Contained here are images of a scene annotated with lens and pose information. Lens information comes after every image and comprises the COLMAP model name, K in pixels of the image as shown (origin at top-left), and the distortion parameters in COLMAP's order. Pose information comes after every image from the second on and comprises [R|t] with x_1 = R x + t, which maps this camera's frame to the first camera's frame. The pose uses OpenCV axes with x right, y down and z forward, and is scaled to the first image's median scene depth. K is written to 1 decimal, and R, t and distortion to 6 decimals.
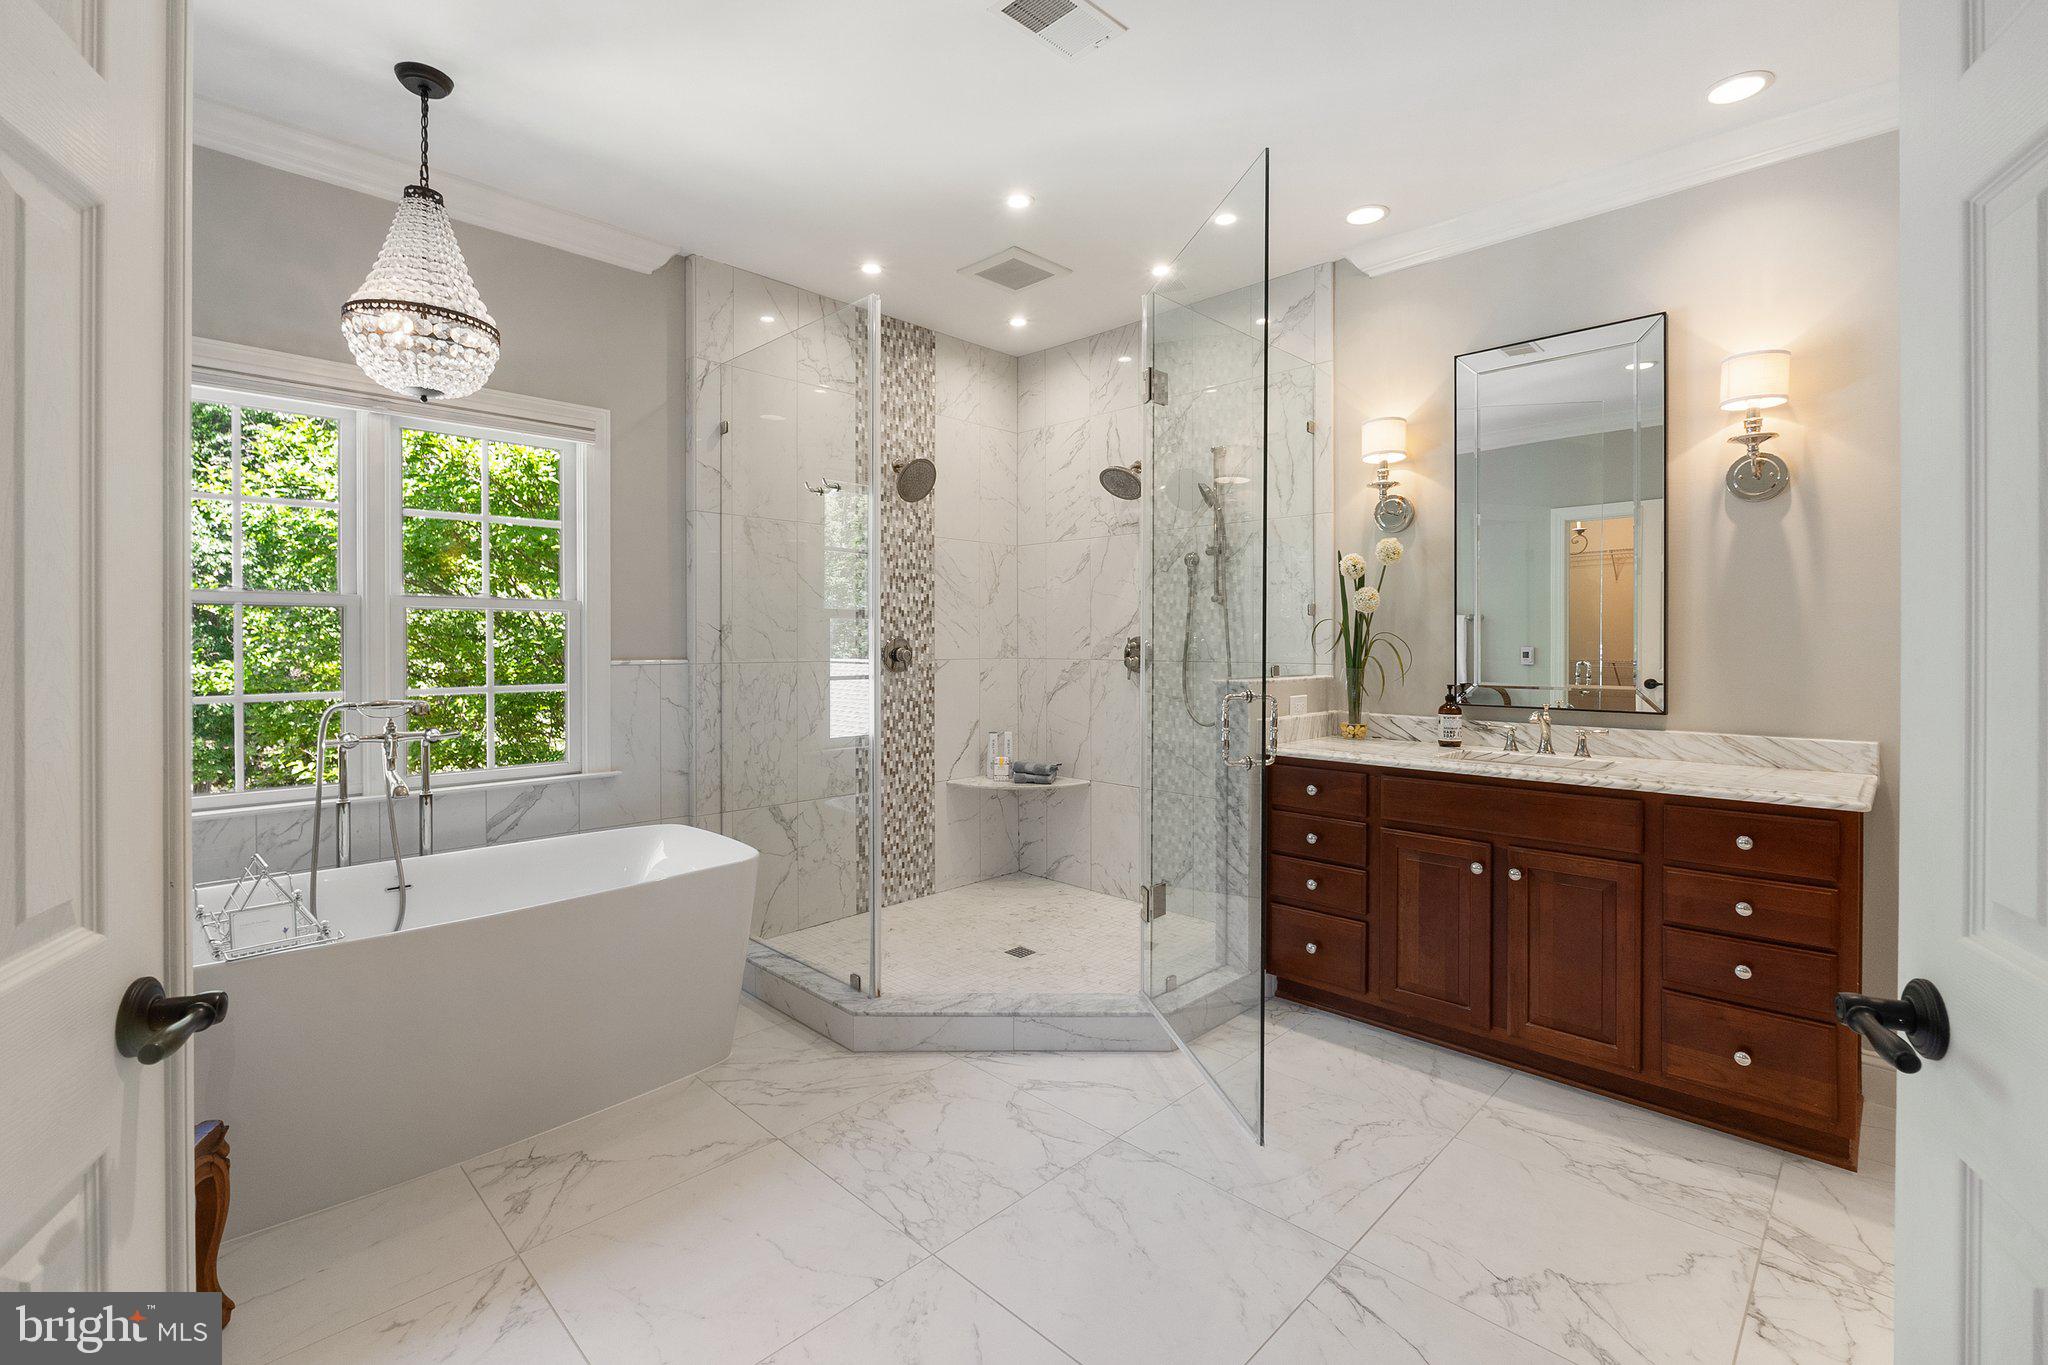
lens RADIAL K [[885.7, 0, 1023.9], [0, 885.7, 649.6], [0, 0, 1]] dist [-0.011749, 0.000528]
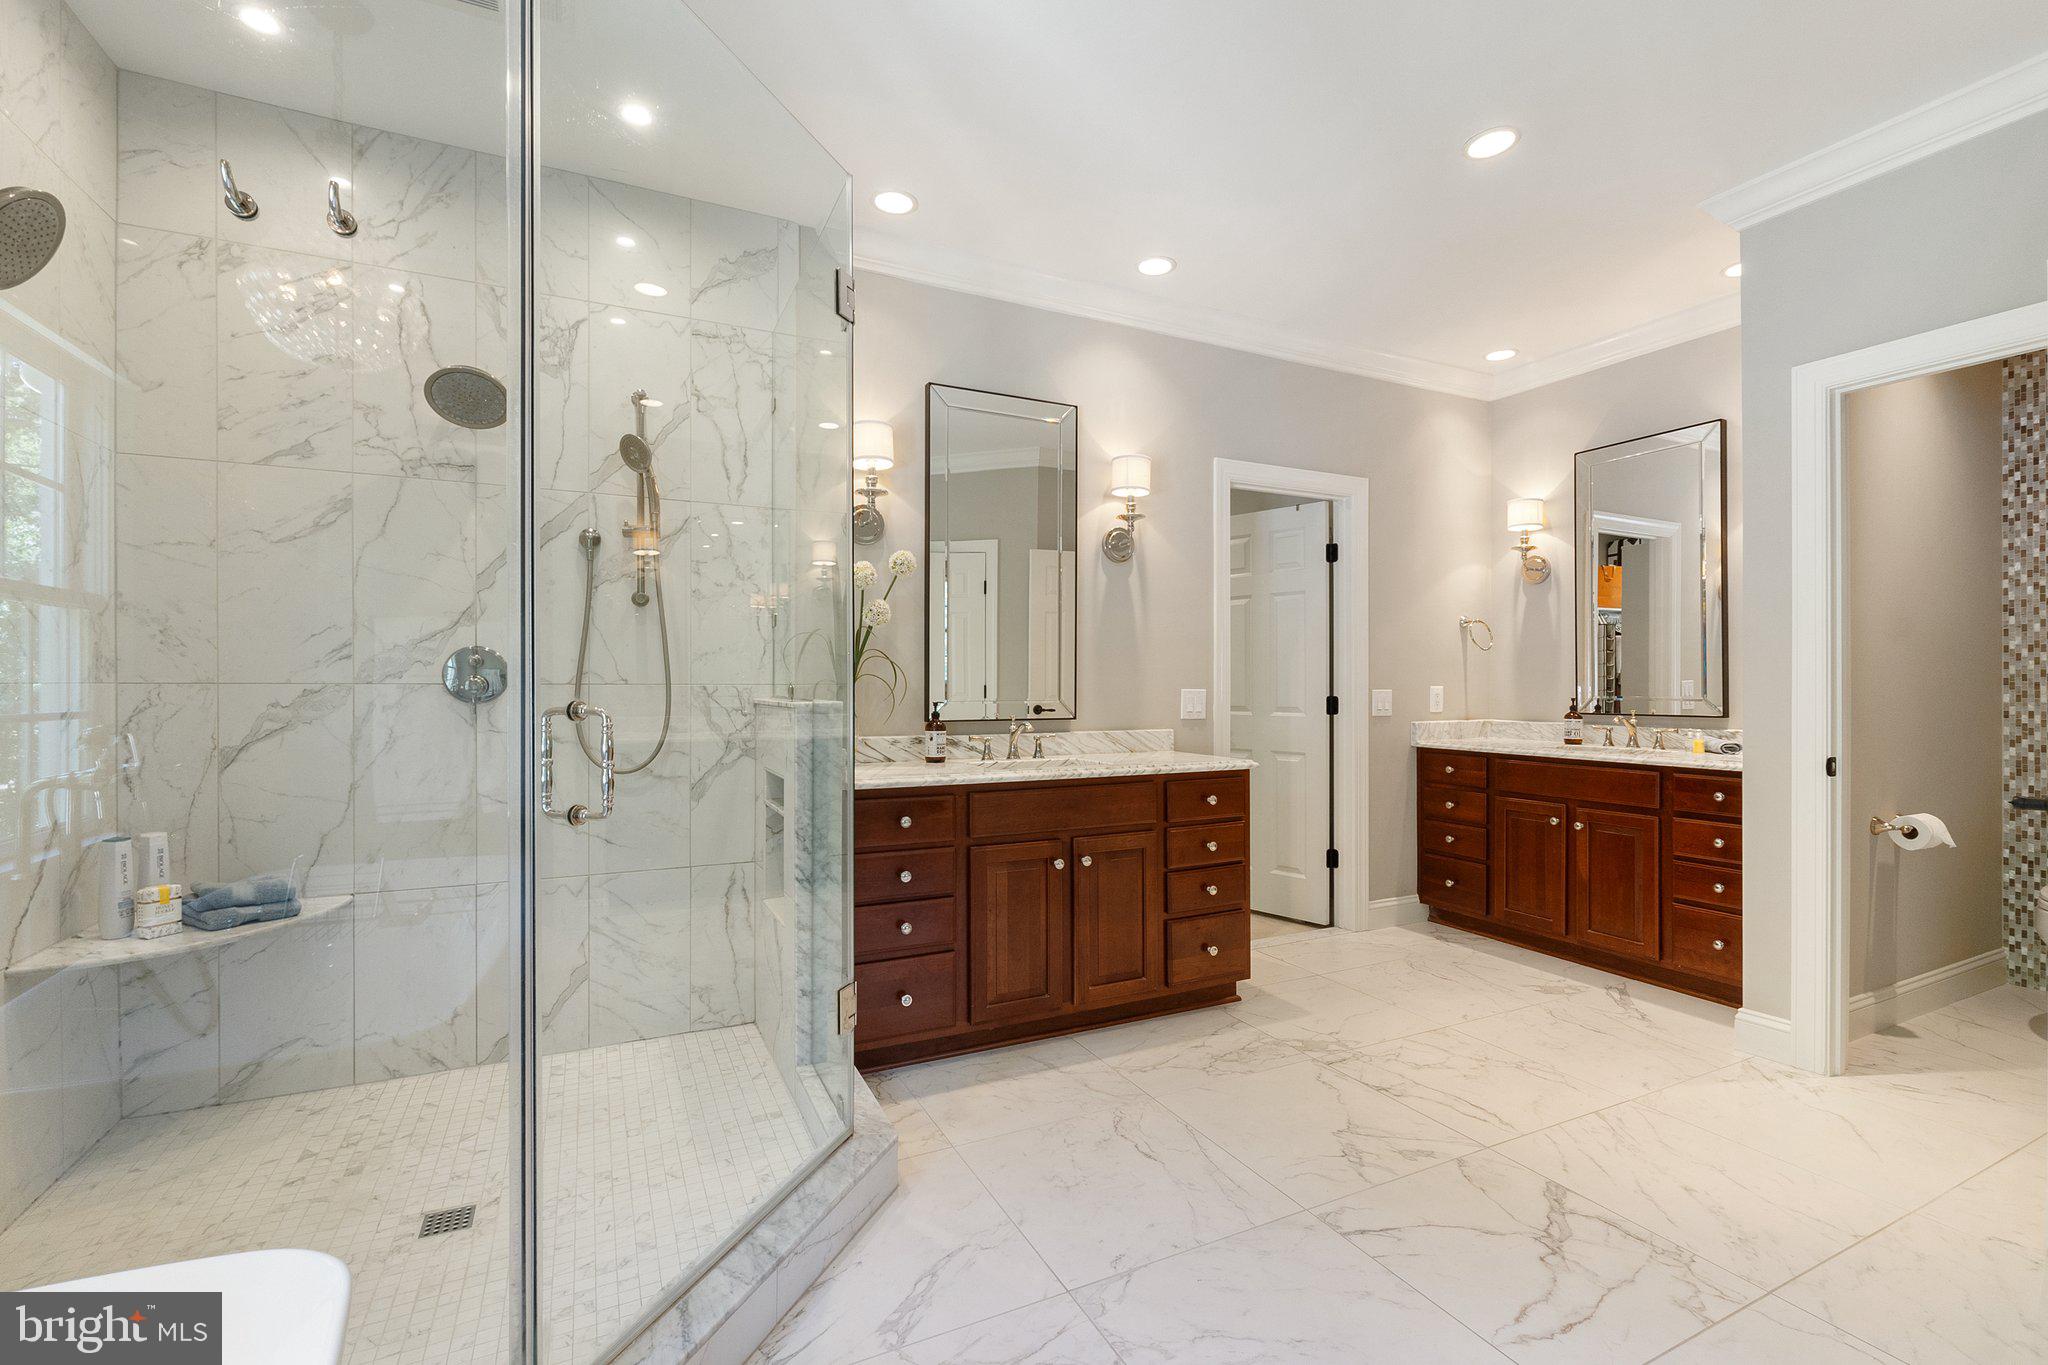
lens RADIAL K [[908.8, 0, 1029.5], [0, 908.8, 665.9], [0, 0, 1]] dist [-0.003183, -0.000420]
pose [[0.321333, 0.001080, 0.946966, -0.365111], [-0.004920, 0.999988, 0.000529, -0.002737], [-0.946953, -0.004829, 0.321335, 0.420033]]
